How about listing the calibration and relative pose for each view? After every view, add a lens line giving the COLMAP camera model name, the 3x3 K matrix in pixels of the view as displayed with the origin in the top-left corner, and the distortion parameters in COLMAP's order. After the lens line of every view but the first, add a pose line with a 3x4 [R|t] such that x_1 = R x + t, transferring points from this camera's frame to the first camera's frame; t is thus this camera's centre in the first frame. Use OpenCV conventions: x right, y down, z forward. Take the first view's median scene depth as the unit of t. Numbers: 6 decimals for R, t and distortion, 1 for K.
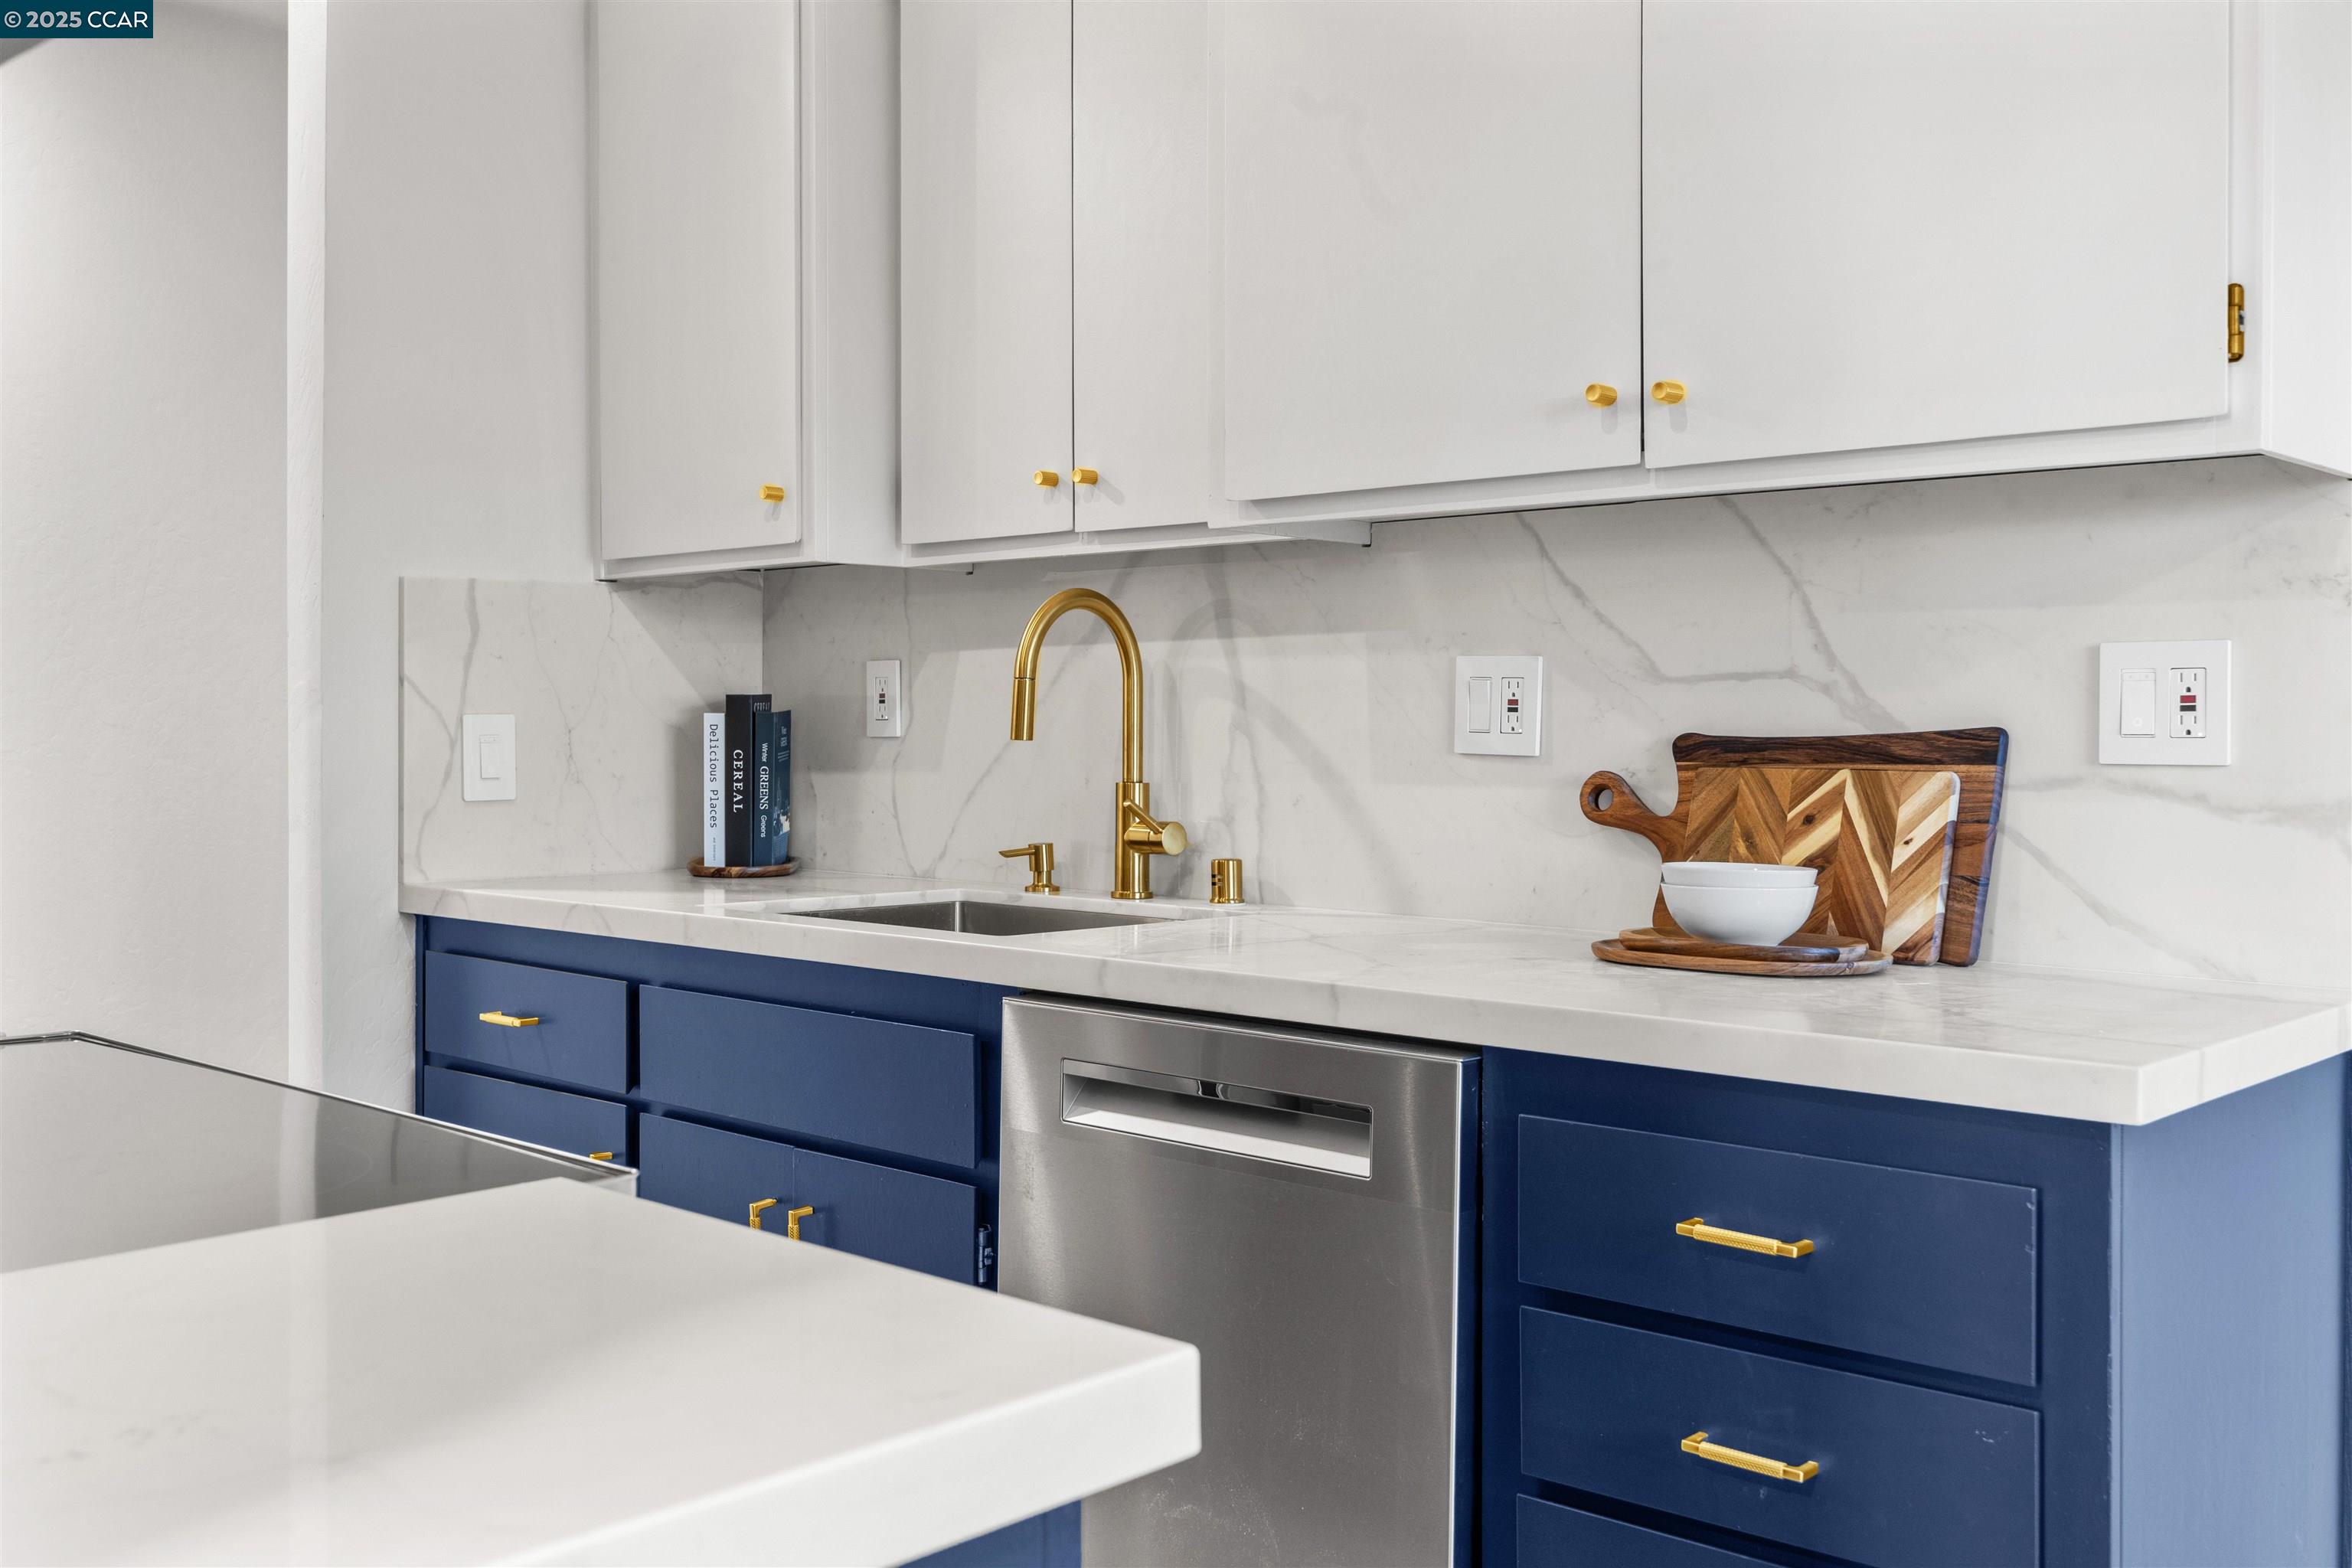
lens RADIAL K [[2277.7, 0, 1142.4], [0, 2277.7, 750.4], [0, 0, 1]] dist [0.012098, -0.002904]
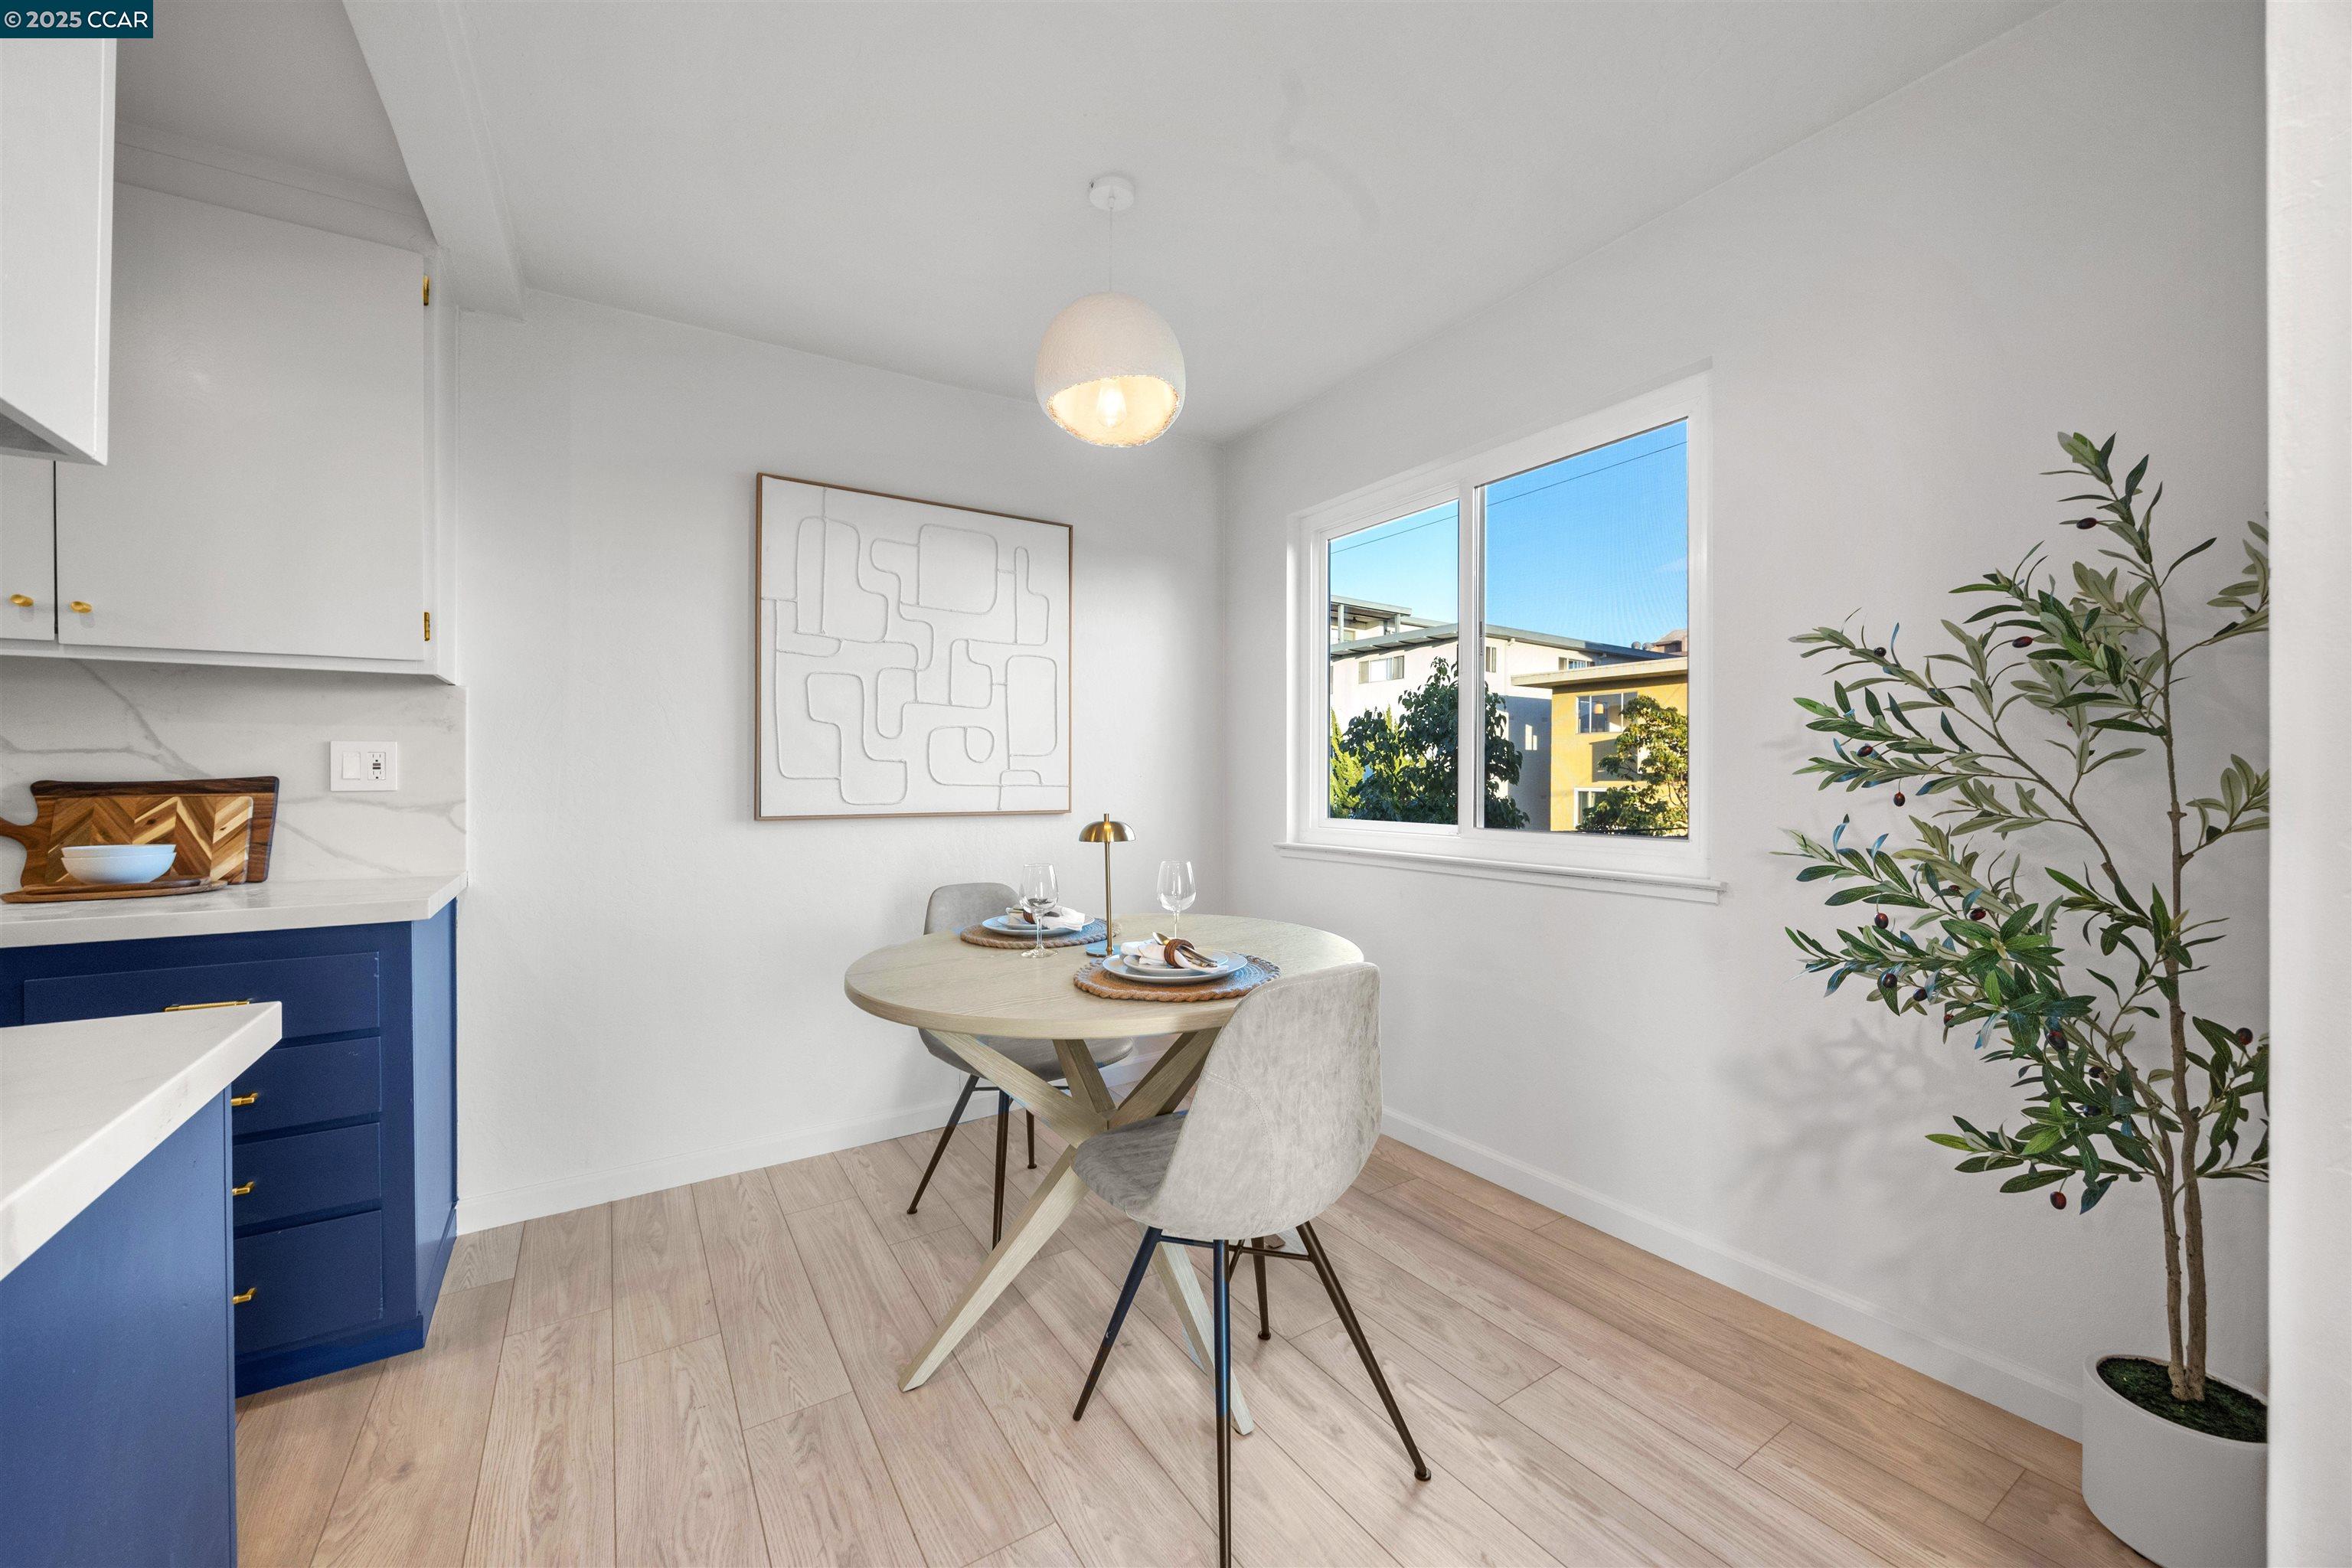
lens RADIAL K [[877.5, 0, 1172.5], [0, 877.5, 783.5], [0, 0, 1]] dist [-0.002414, -0.000040]
pose [[0.272793, -0.014181, 0.961968, -0.211053], [0.015277, 0.999829, 0.010407, 0.001690], [-0.961952, 0.011857, 0.272963, -0.098023]]
